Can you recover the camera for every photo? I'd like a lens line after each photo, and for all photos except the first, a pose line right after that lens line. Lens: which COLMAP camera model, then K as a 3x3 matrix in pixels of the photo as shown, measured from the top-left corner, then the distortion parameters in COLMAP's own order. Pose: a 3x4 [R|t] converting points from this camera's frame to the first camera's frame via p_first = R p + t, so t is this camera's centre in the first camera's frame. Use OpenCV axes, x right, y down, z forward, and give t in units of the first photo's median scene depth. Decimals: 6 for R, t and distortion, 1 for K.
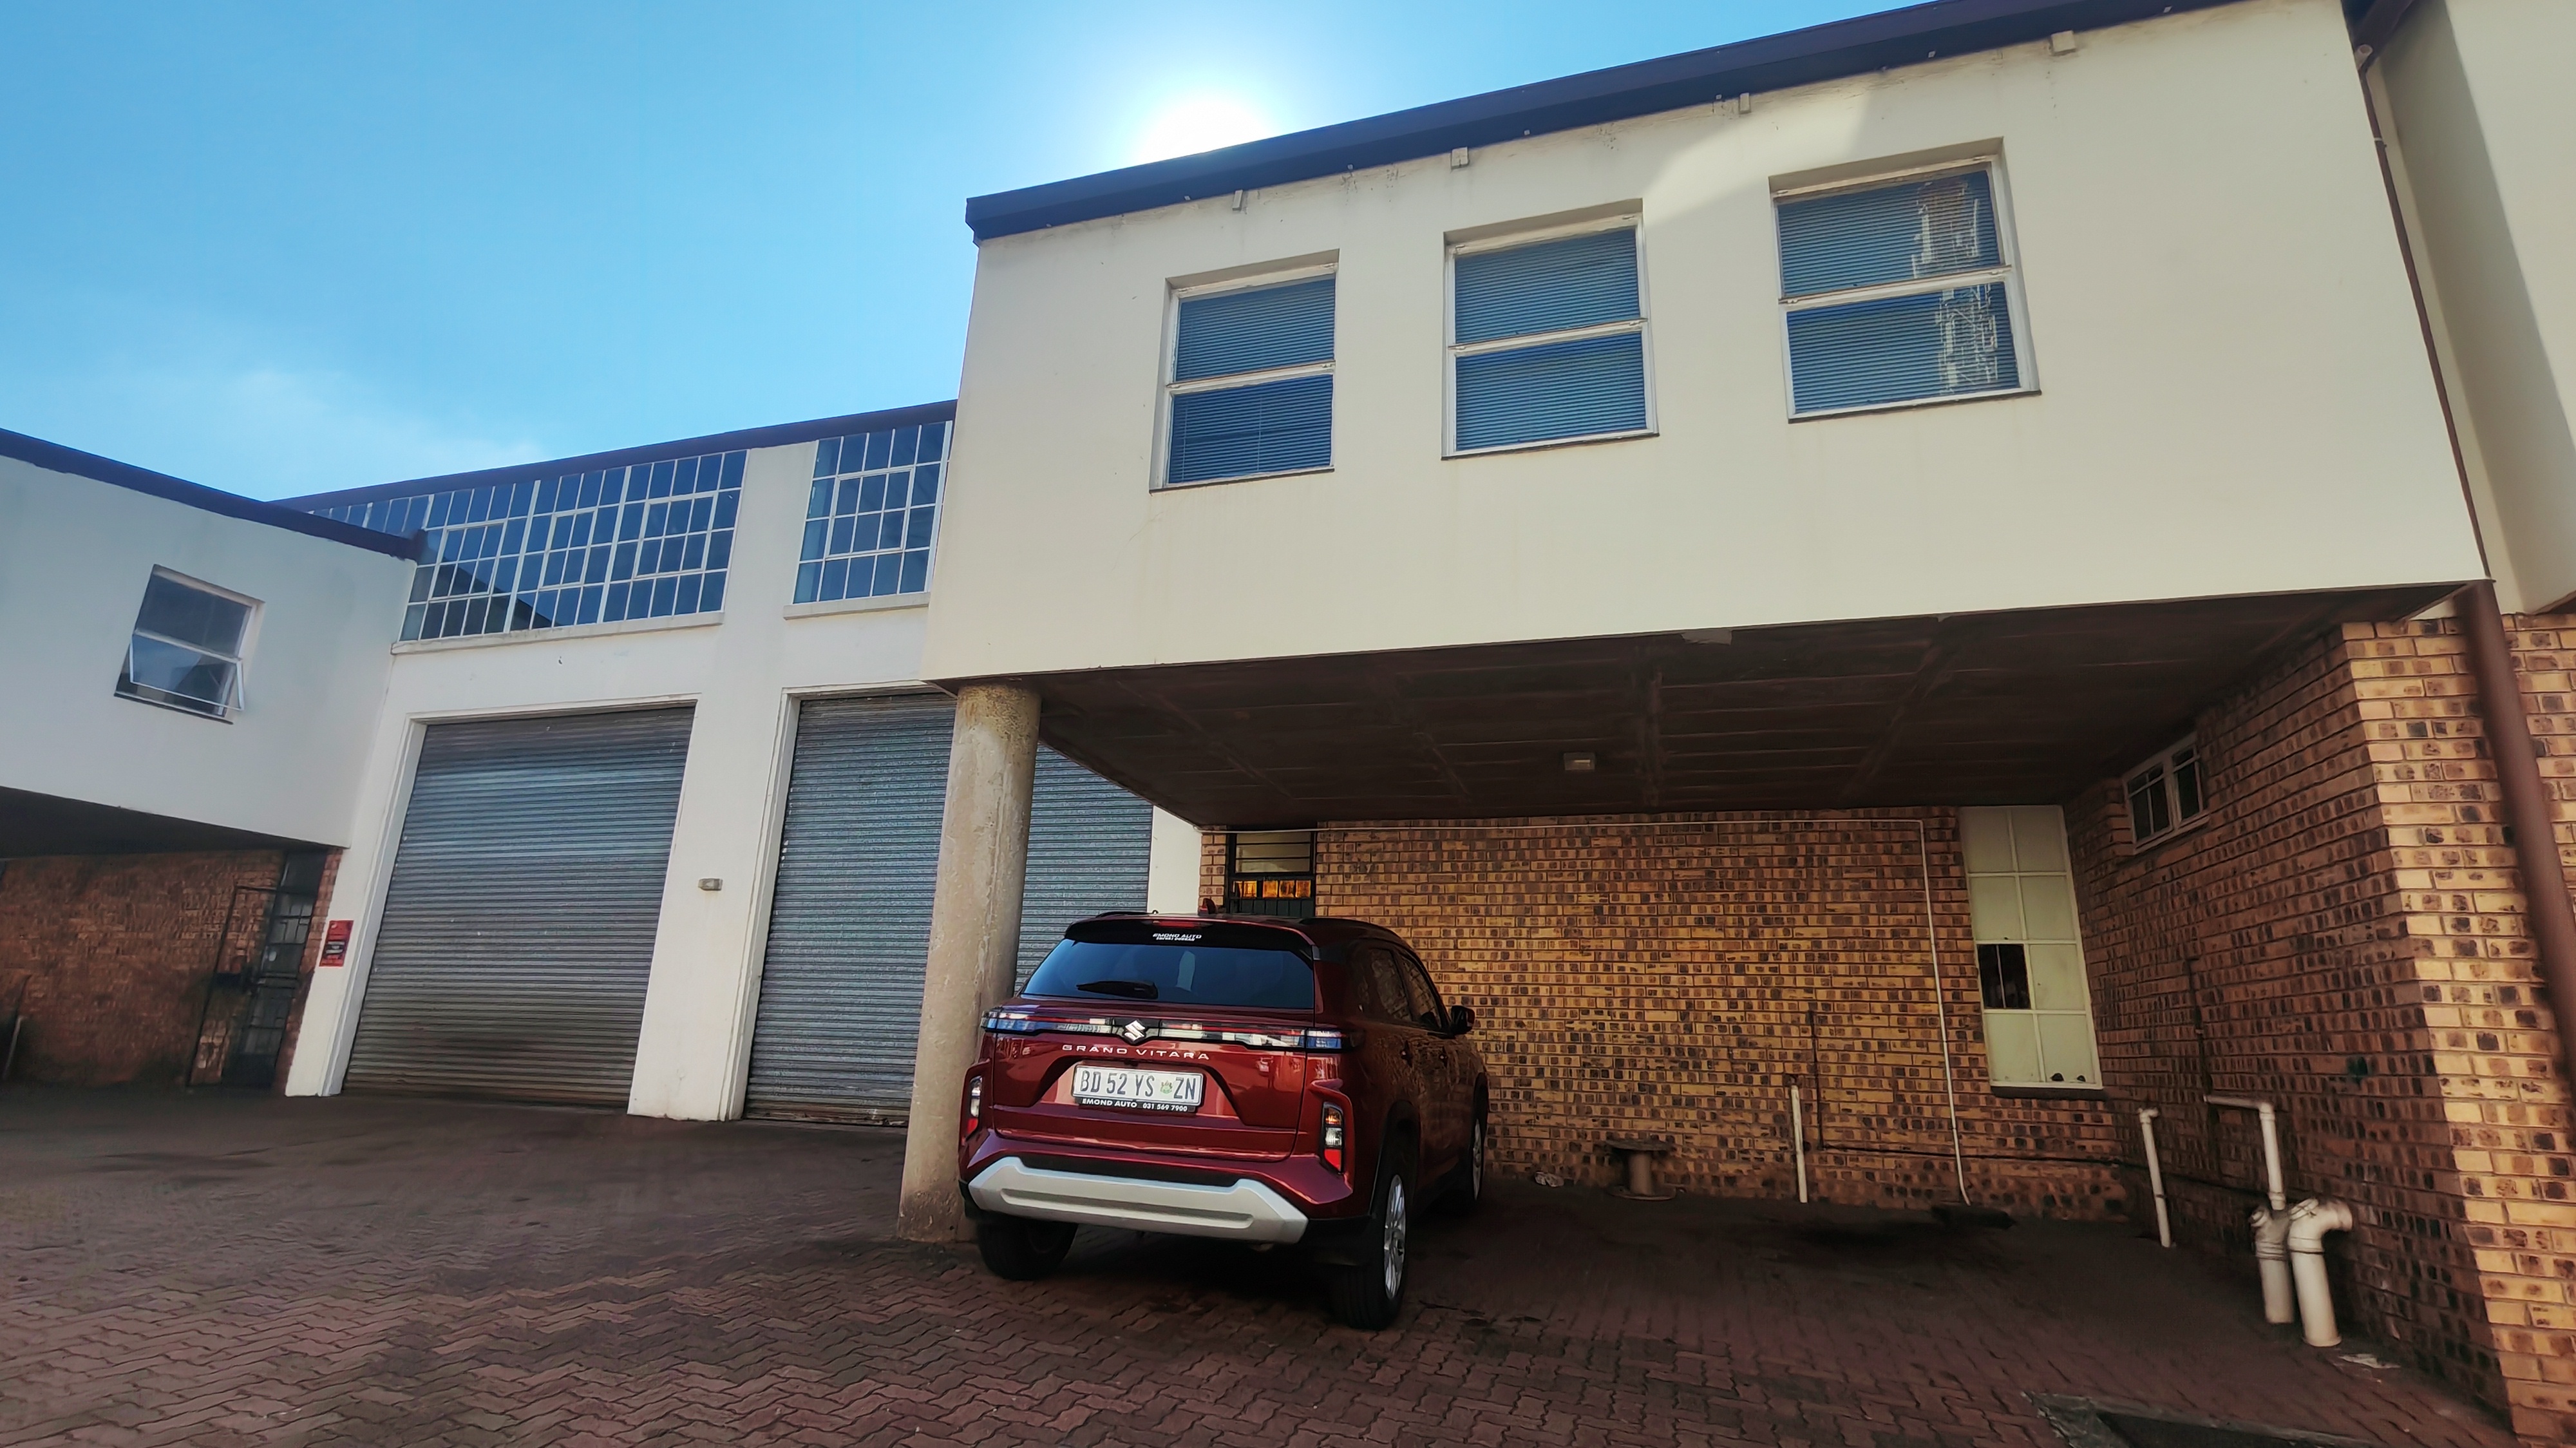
lens RADIAL K [[1182.6, 0, 1288.5], [0, 1182.6, 733.7], [0, 0, 1]] dist [0.000049, 0.000696]
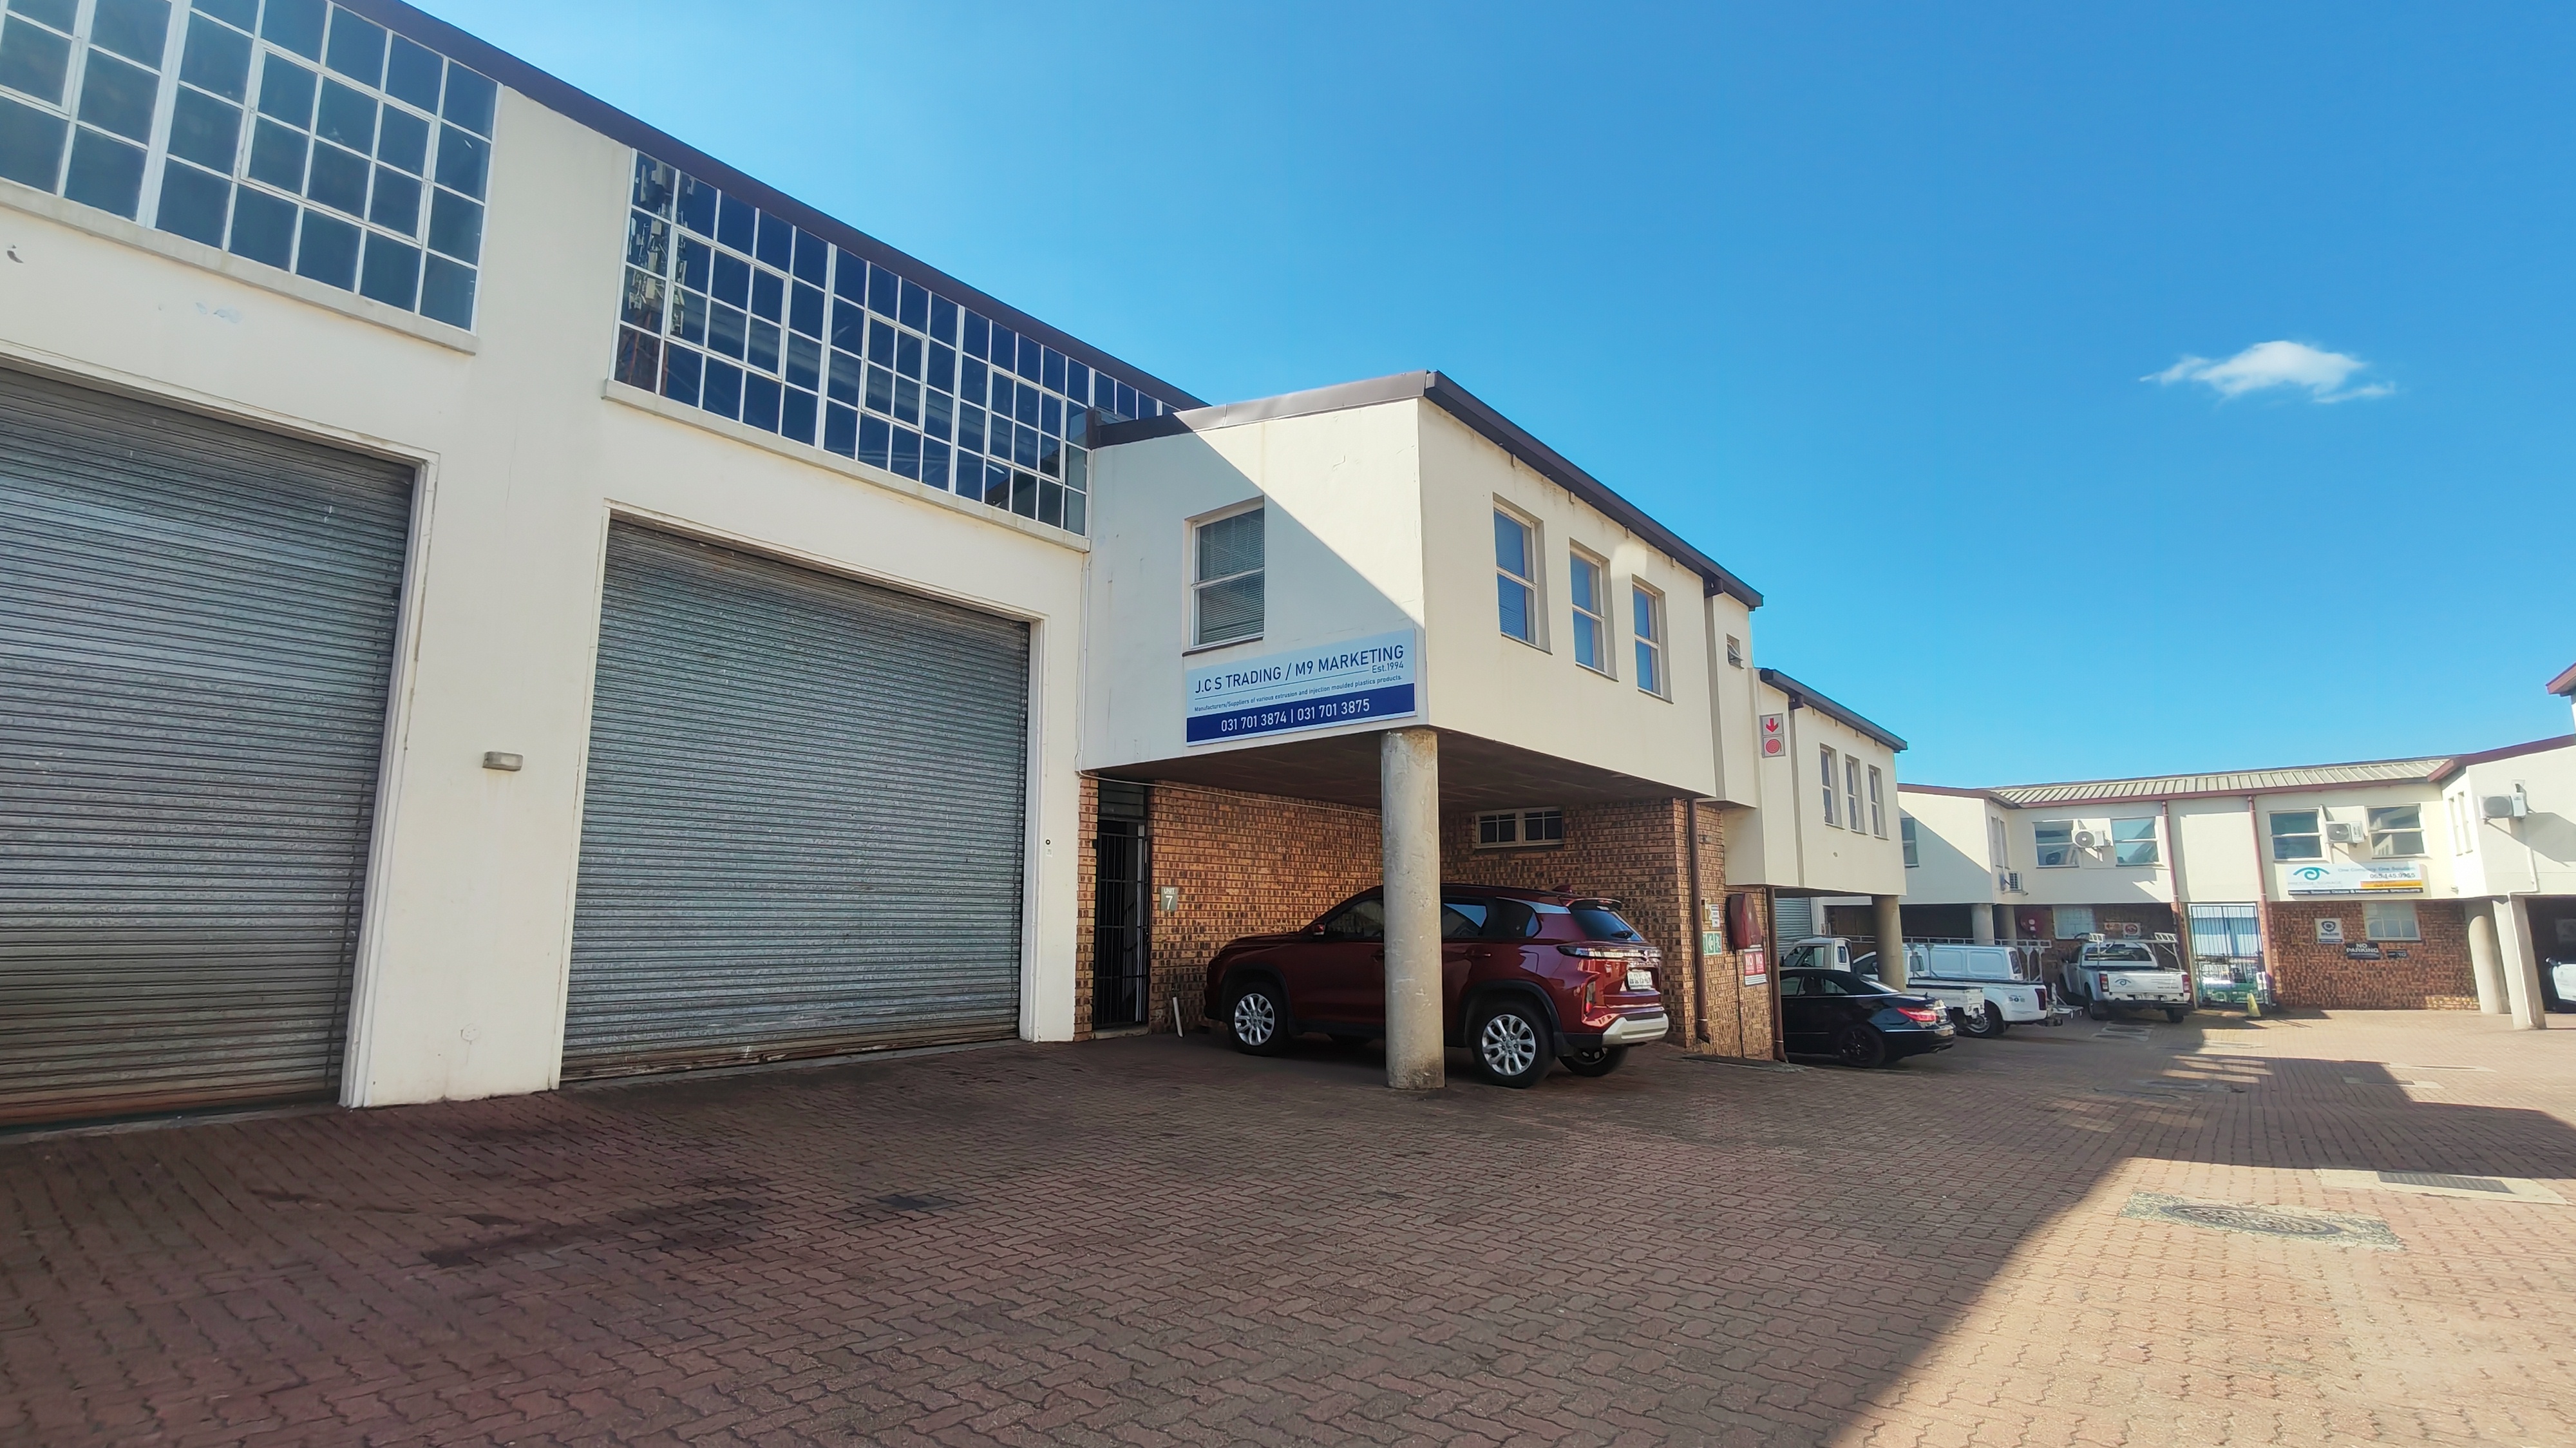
lens RADIAL K [[1182.6, 0, 1294.3], [0, 1182.6, 736.1], [0, 0, 1]] dist [0.000049, 0.000696]
pose [[0.360755, 0.114946, 0.925550, -1.249921], [-0.228972, 0.972920, -0.031582, 0.038869], [-0.904117, -0.200532, 0.377306, 0.431587]]
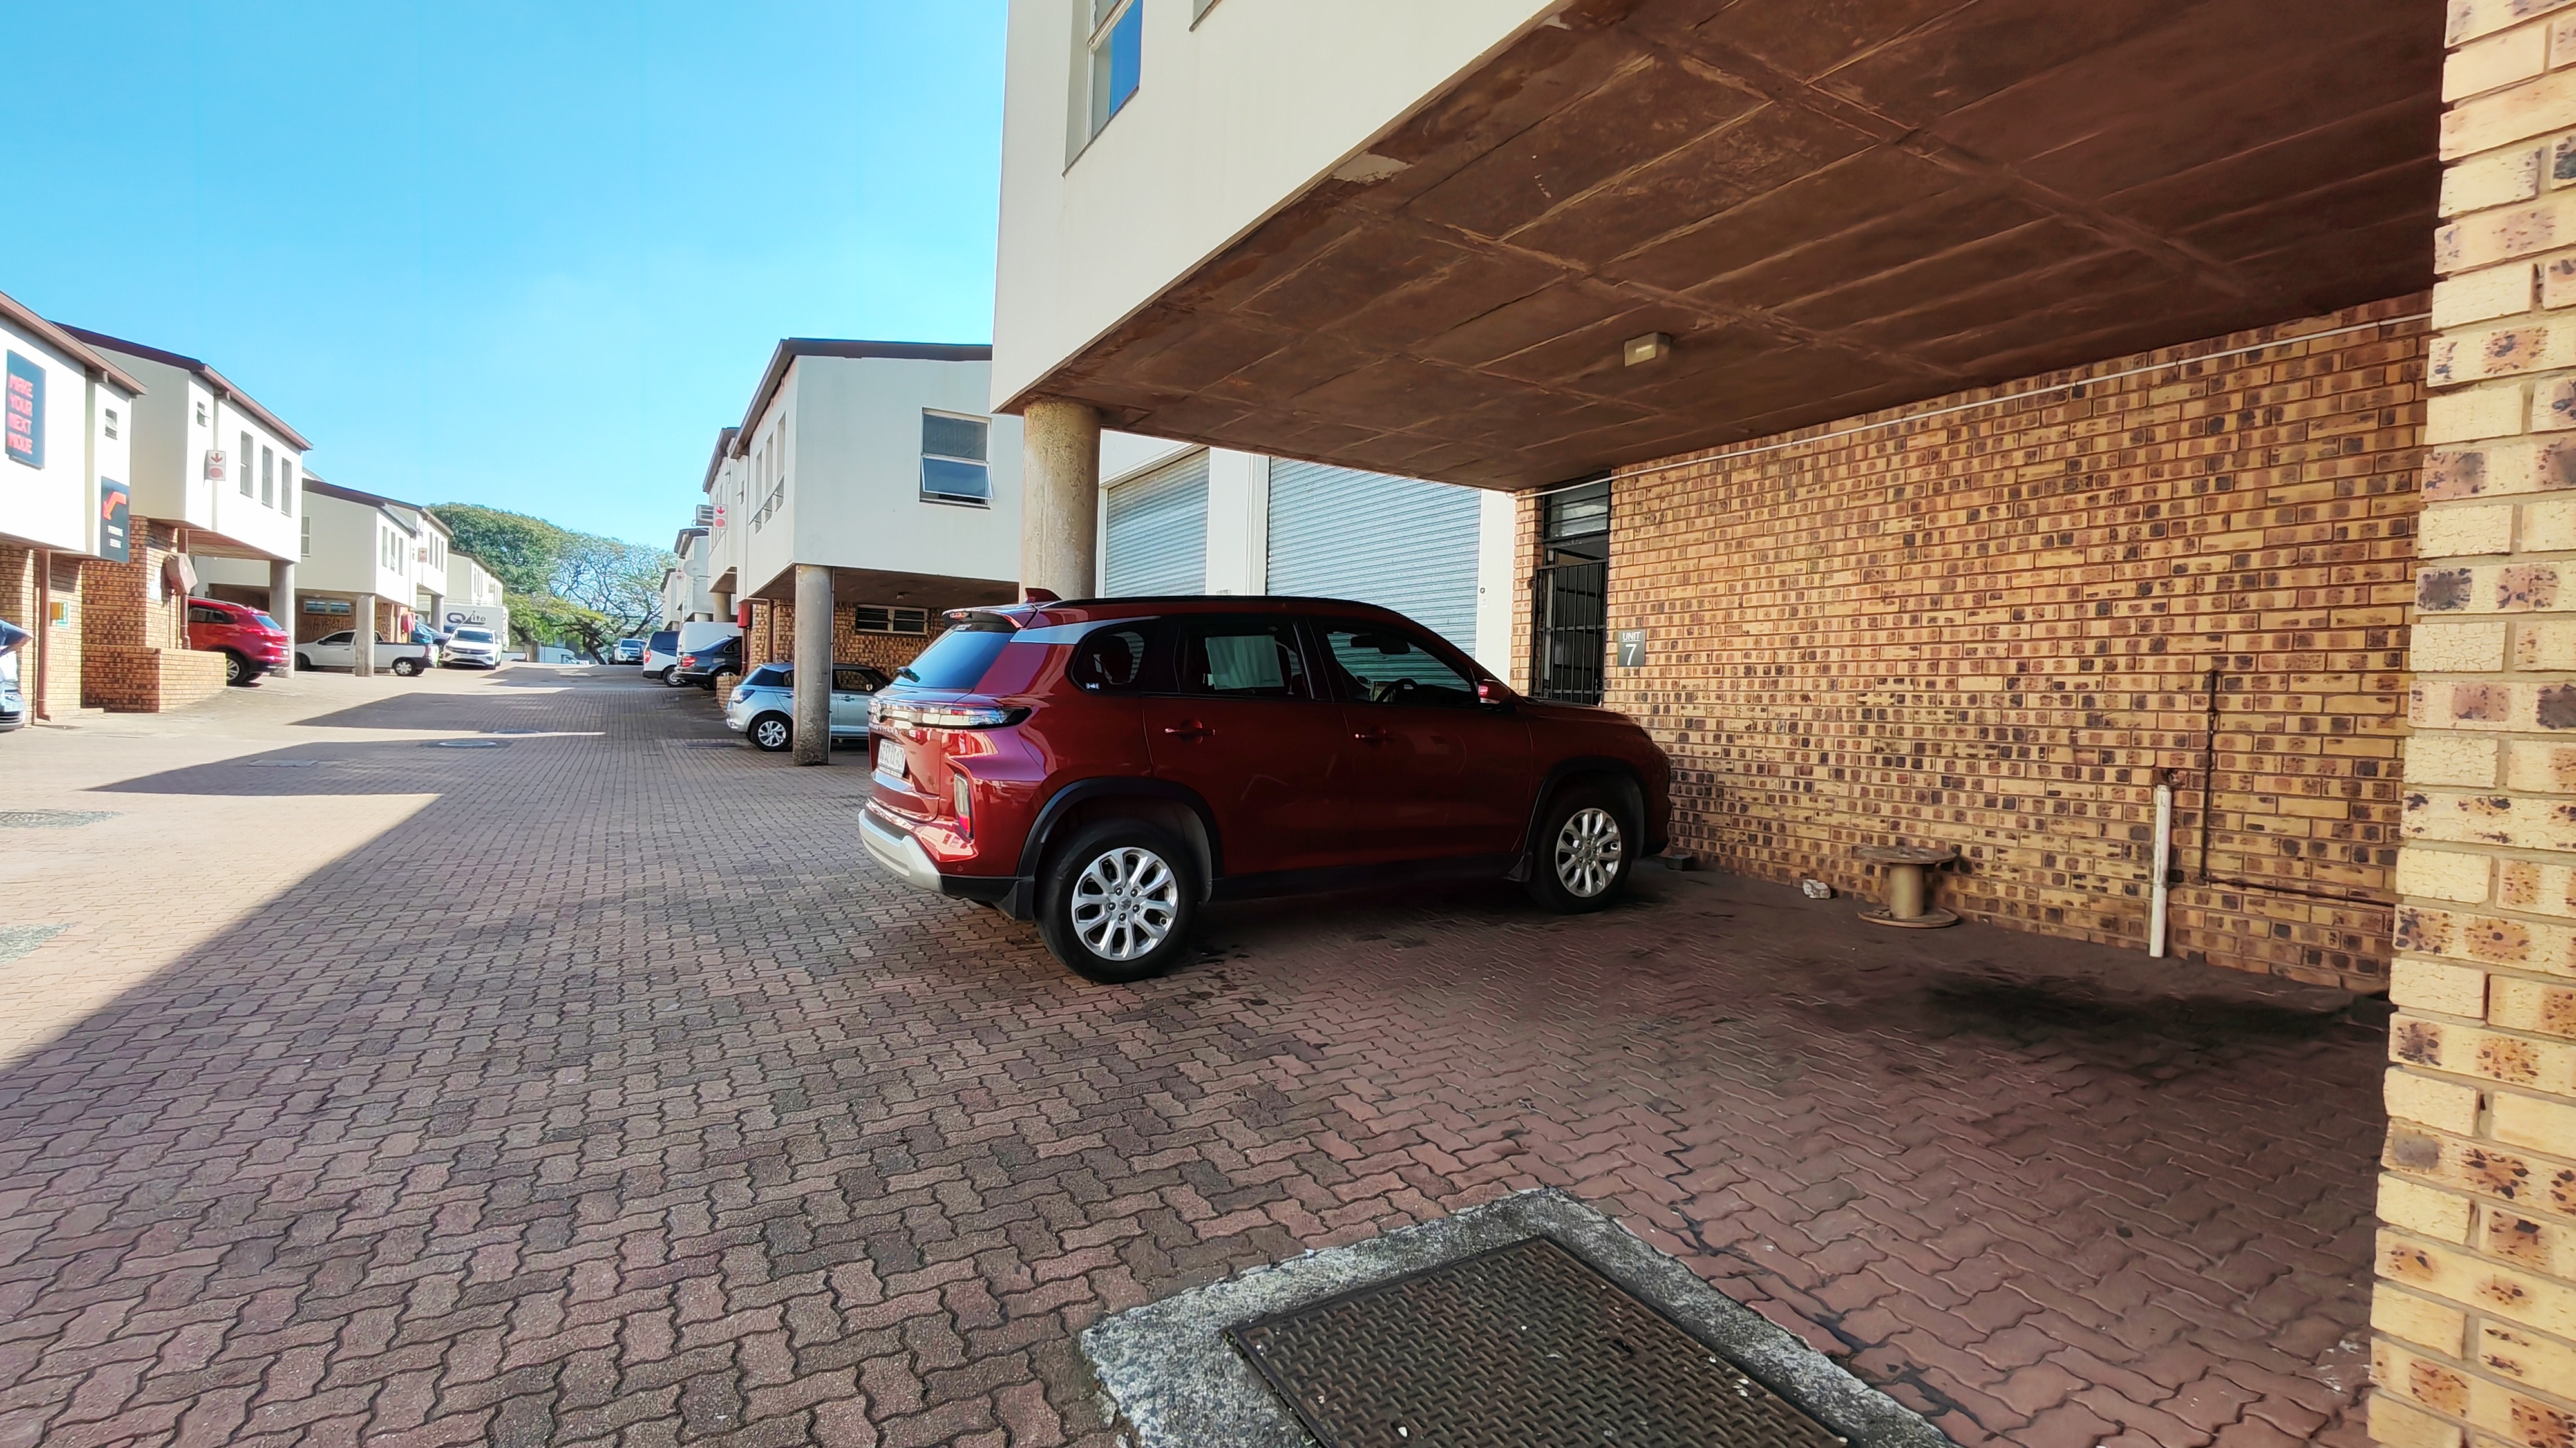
lens RADIAL K [[1182.6, 0, 1289.8], [0, 1182.6, 734.6], [0, 0, 1]] dist [0.000049, 0.000696]
pose [[0.723864, 0.005184, -0.689924, 0.494002], [0.174620, 0.966038, 0.190469, 0.063245], [0.667480, -0.258348, 0.698374, 0.232091]]
